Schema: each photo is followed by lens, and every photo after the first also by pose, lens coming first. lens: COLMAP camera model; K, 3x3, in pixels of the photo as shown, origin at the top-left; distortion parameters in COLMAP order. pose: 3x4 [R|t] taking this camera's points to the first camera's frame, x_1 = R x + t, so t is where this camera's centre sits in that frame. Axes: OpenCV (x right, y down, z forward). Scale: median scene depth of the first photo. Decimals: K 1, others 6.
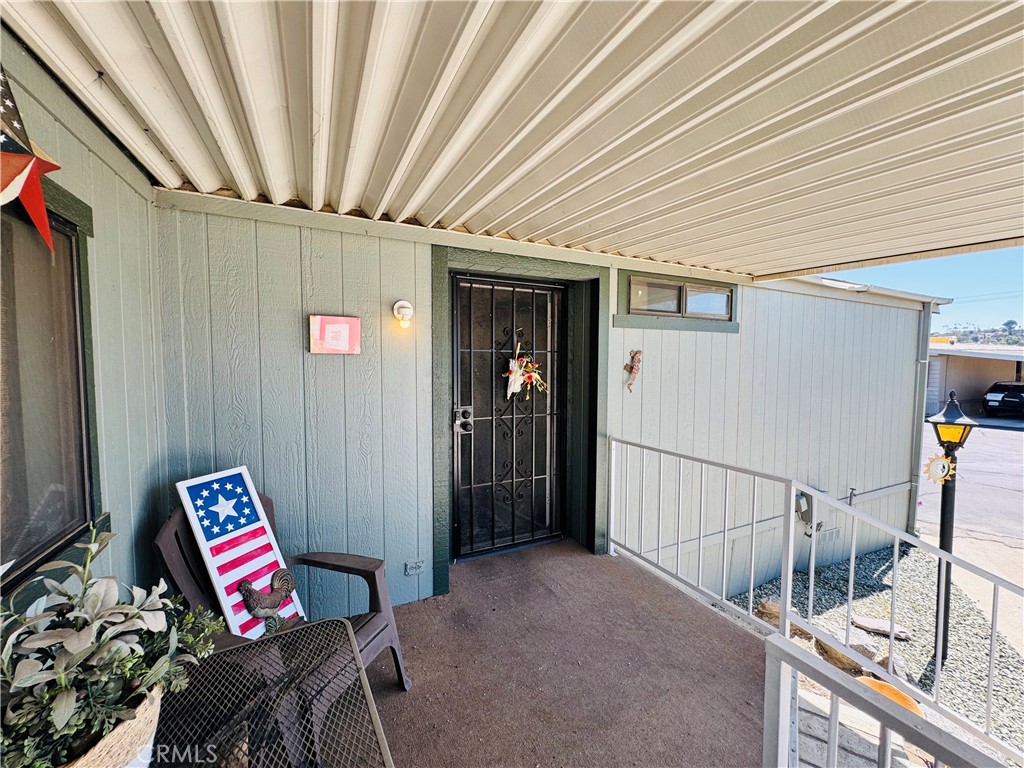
lens RADIAL K [[413.3, 0, 513.0], [0, 413.3, 381.5], [0, 0, 1]] dist [0.000026, -0.000060]
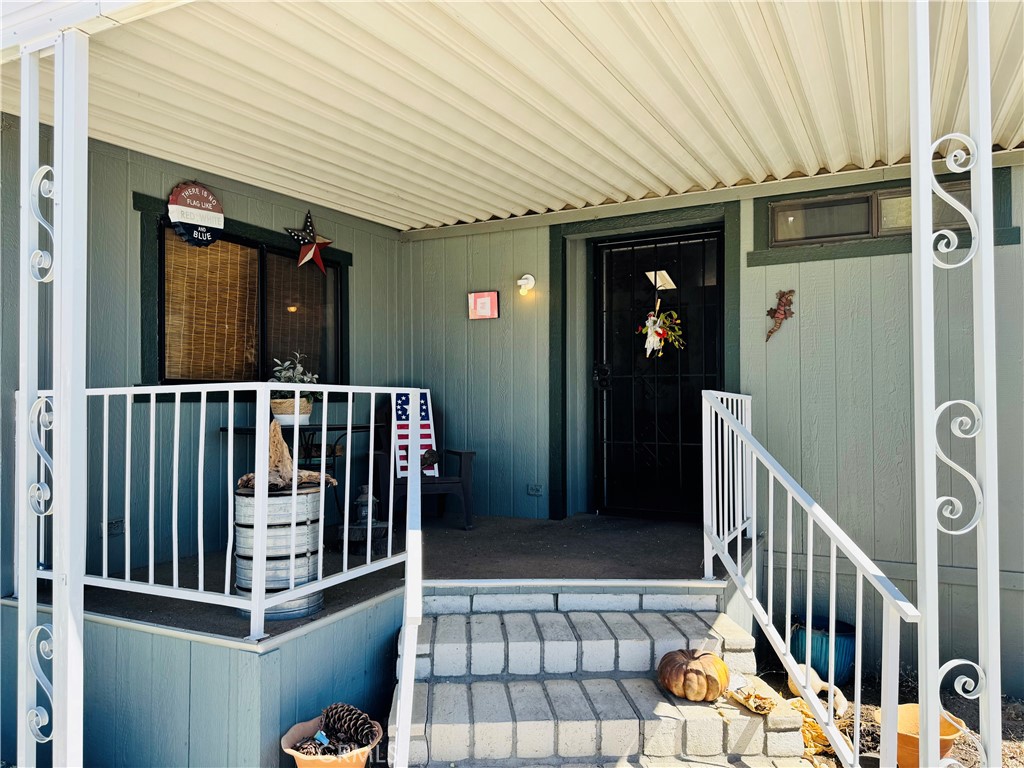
lens RADIAL K [[715.9, 0, 512.2], [0, 715.9, 388.4], [0, 0, 1]] dist [-0.001883, -0.000906]
pose [[0.603012, -0.033203, -0.797041, 1.134249], [-0.035295, 0.997045, -0.068237, 0.241805], [0.796951, 0.069279, 0.600058, -0.269508]]
